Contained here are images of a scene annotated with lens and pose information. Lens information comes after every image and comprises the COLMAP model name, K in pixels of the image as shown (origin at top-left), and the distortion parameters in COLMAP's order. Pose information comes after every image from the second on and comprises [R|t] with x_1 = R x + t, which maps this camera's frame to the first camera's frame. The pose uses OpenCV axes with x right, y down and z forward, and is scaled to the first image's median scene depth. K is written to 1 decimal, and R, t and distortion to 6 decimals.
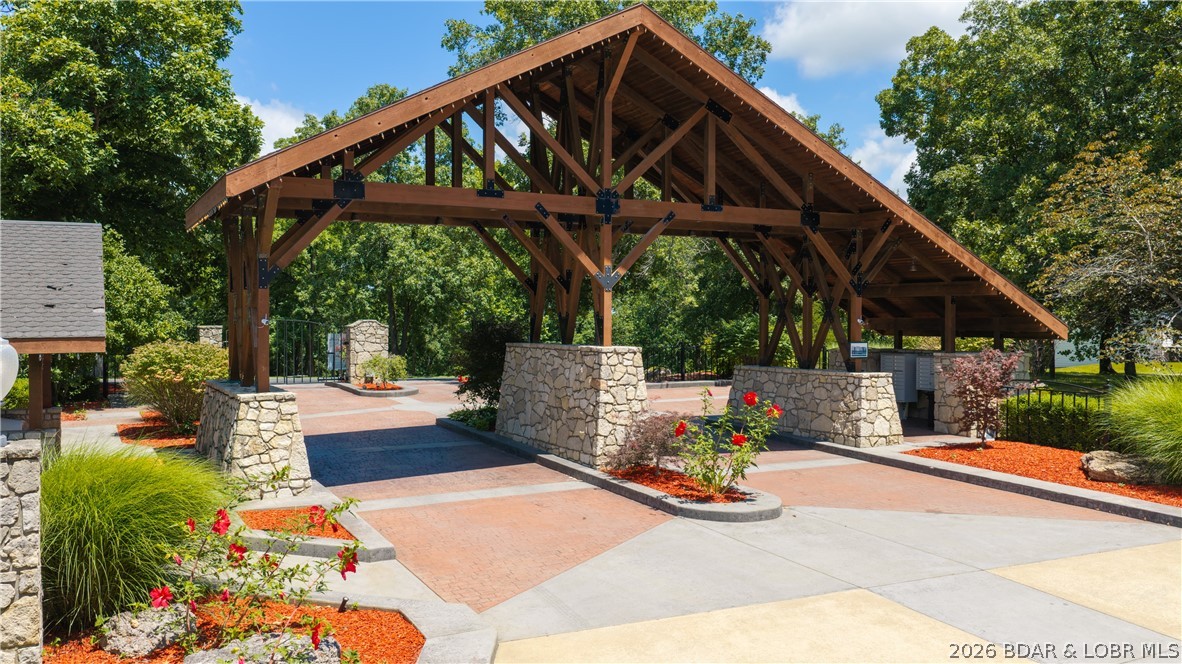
lens RADIAL K [[983.5, 0, 591.0], [0, 983.5, 332.0], [0, 0, 1]] dist [0.032495, -0.064494]
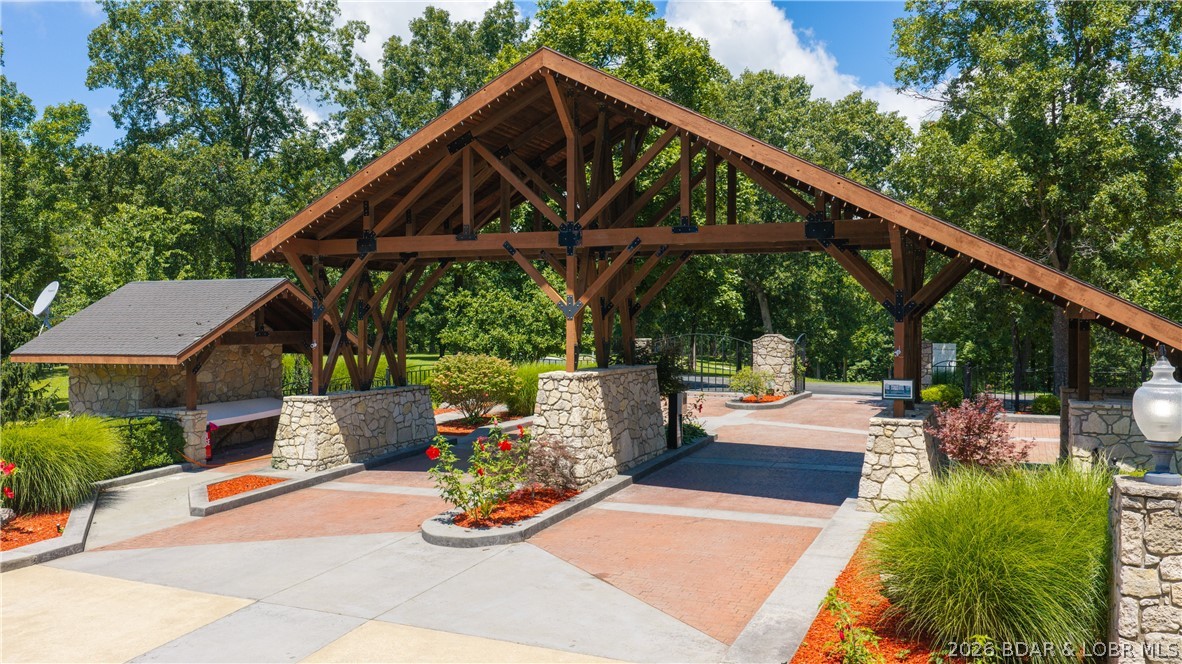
lens RADIAL K [[983.5, 0, 591.0], [0, 983.5, 332.0], [0, 0, 1]] dist [0.032495, -0.064494]
pose [[0.625305, 0.009931, -0.780317, 0.805913], [-0.009242, 0.999943, 0.005321, -0.032303], [0.780326, 0.003884, 0.625361, 0.344523]]
